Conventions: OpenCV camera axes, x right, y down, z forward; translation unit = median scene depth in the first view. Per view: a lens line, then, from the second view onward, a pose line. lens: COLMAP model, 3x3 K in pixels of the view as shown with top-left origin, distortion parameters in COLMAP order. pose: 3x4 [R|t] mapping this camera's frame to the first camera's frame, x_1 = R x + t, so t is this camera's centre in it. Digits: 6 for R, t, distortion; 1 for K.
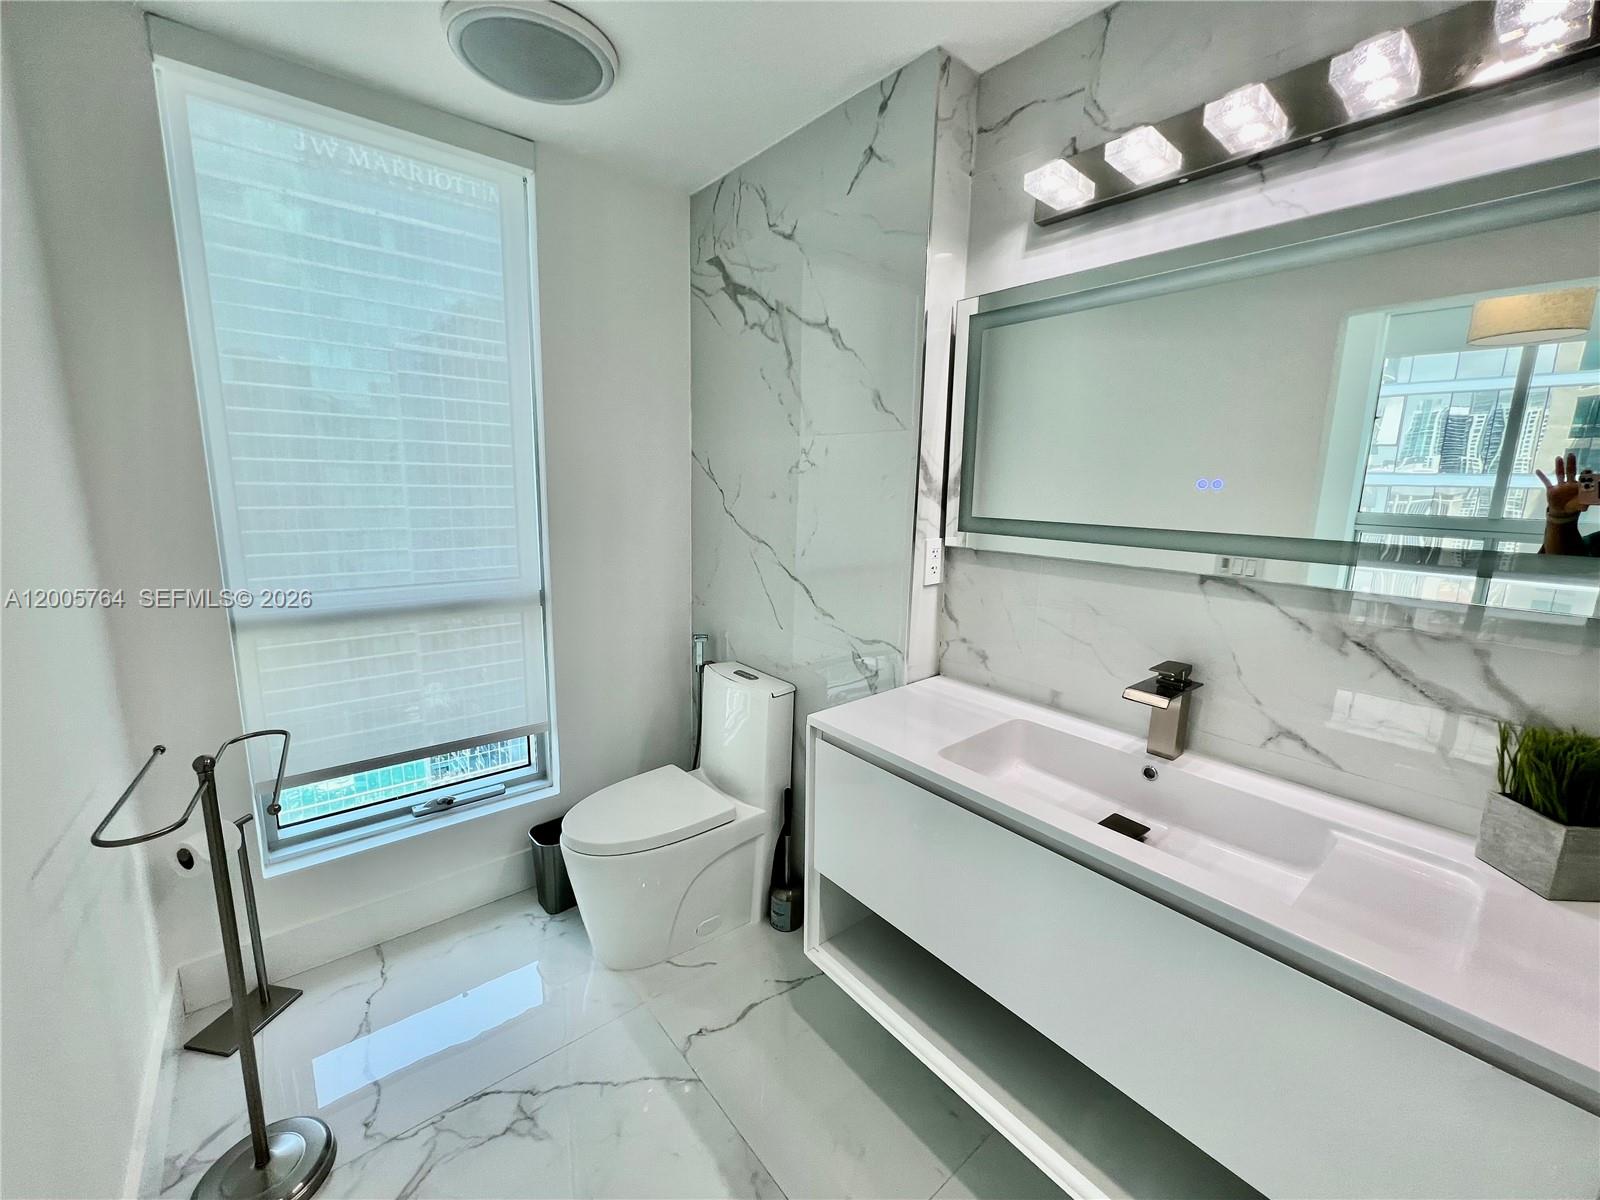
lens RADIAL K [[646.5, 0, 801.8], [0, 646.5, 595.5], [0, 0, 1]] dist [-0.001928, -0.001089]
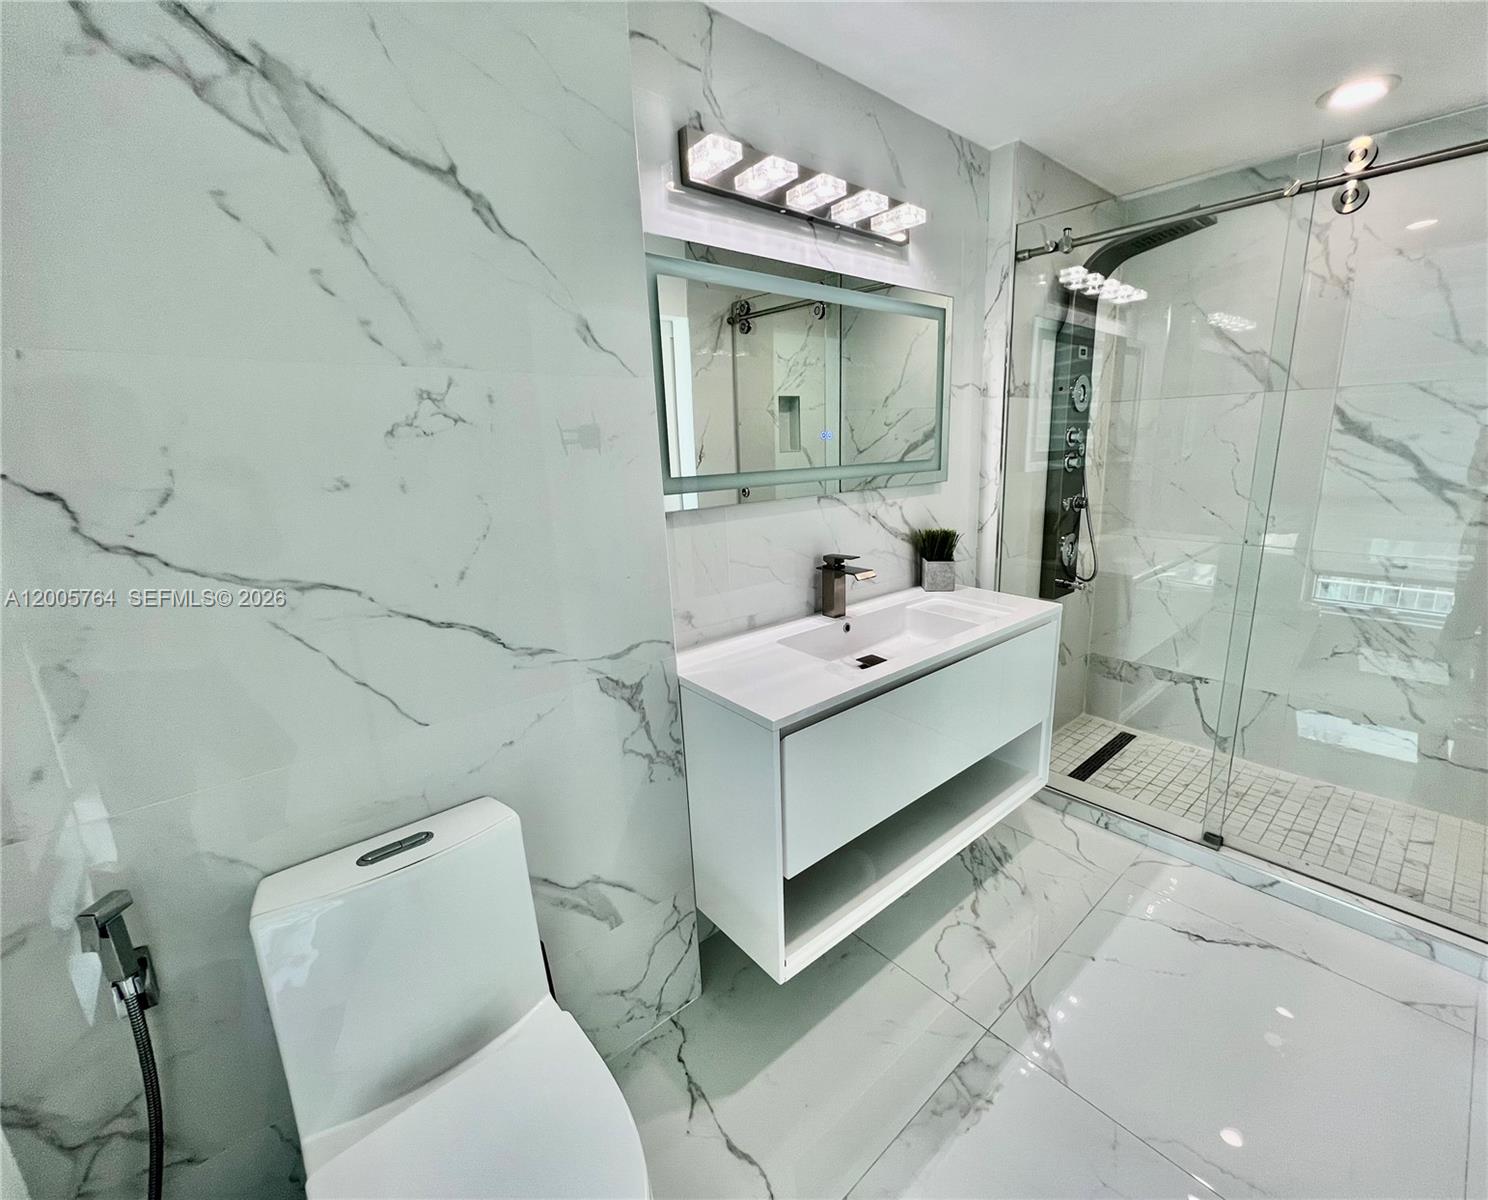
lens RADIAL K [[648.0, 0, 782.7], [0, 648.0, 599.4], [0, 0, 1]] dist [0.000229, -0.000152]
pose [[-0.051931, -0.254764, 0.965608, -0.626800], [0.204447, 0.943721, 0.259985, -0.148292], [-0.977499, 0.210917, 0.003078, 0.775631]]
